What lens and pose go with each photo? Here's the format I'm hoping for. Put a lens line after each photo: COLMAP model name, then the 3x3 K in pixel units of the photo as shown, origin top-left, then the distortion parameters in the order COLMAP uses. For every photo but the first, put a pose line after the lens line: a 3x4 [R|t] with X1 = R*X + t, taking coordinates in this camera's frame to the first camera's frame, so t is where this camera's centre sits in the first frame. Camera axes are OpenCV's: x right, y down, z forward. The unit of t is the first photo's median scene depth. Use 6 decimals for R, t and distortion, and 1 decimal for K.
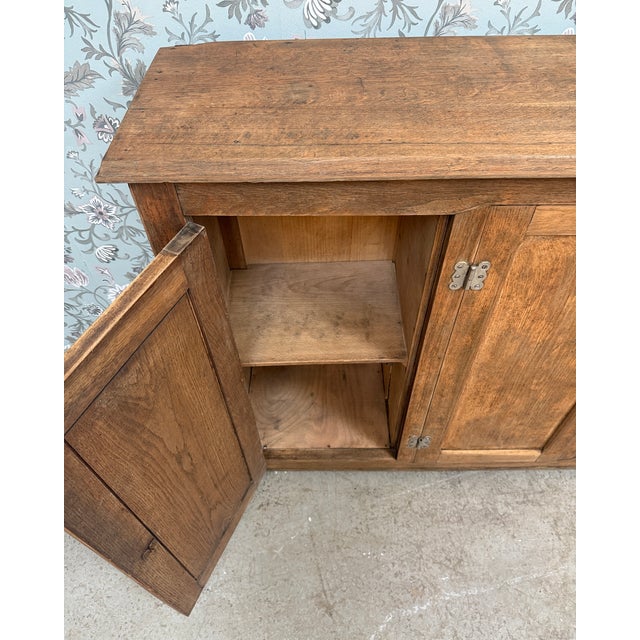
lens RADIAL K [[496.3, 0, 319.1], [0, 496.3, 312.6], [0, 0, 1]] dist [0.007438, -0.027882]
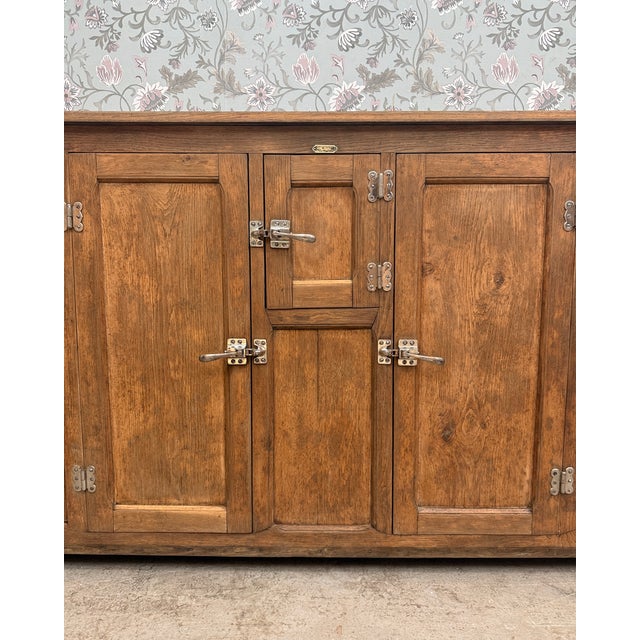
lens RADIAL K [[496.3, 0, 324.0], [0, 496.3, 320.1], [0, 0, 1]] dist [0.007438, -0.027882]
pose [[0.999720, 0.023537, -0.002597, 0.791150], [-0.018718, 0.718295, -0.695487, 0.838373], [-0.014504, 0.695340, 0.718534, 0.154319]]
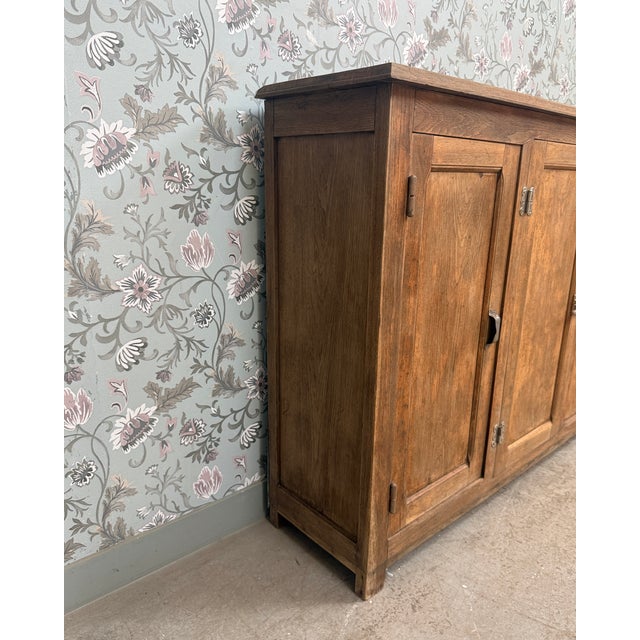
lens RADIAL K [[516.6, 0, 318.2], [0, 516.6, 322.3], [0, 0, 1]] dist [0.035804, -0.073878]
pose [[0.749408, -0.149872, 0.644923, -0.925108], [0.485810, 0.786269, -0.381798, 0.379514], [-0.449862, 0.599433, 0.662046, 0.374818]]
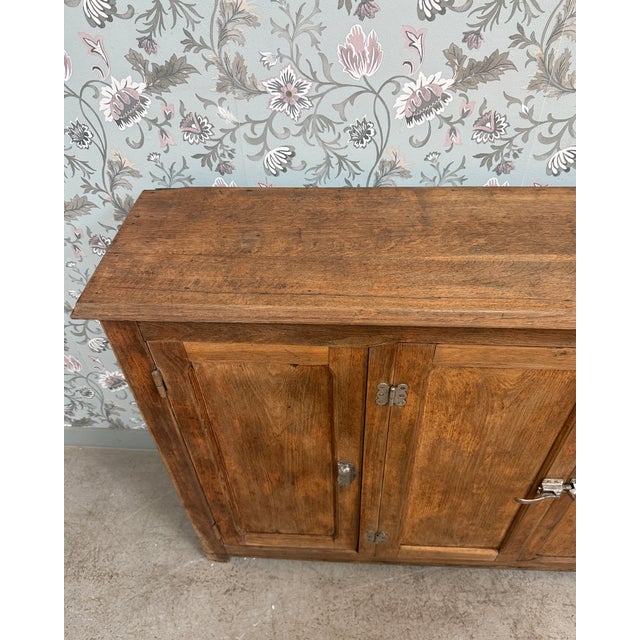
lens RADIAL K [[516.6, 0, 315.8], [0, 516.6, 324.6], [0, 0, 1]] dist [0.035804, -0.073878]
pose [[0.998289, 0.030991, -0.049589, 0.140854], [-0.035685, 0.994669, -0.096751, -0.088361], [0.046326, 0.098355, 0.994073, -0.164108]]
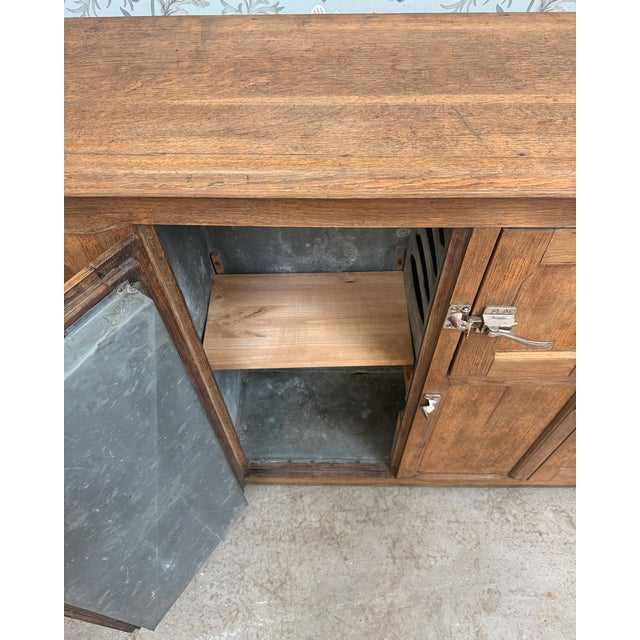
lens RADIAL K [[496.3, 0, 324.2], [0, 496.3, 306.6], [0, 0, 1]] dist [0.007438, -0.027882]
pose [[0.999797, 0.018819, -0.007188, 0.456785], [-0.018519, 0.999037, 0.039766, -0.078771], [0.007929, -0.039625, 0.999183, 0.106788]]
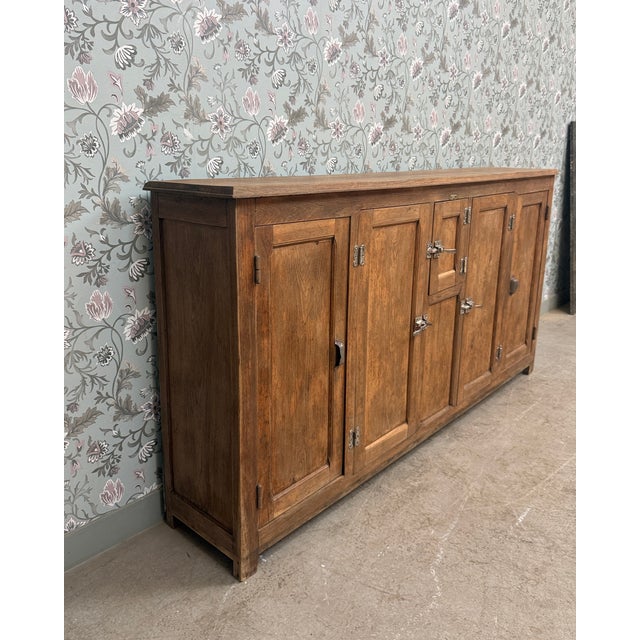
lens RADIAL K [[547.1, 0, 282.5], [0, 547.1, 277.4], [0, 0, 1]] dist [0.078885, -0.160228]
pose [[0.694333, -0.132529, 0.707346, -1.078682], [0.540064, 0.745580, -0.390436, 0.500601], [-0.475639, 0.653105, 0.589255, -0.025519]]
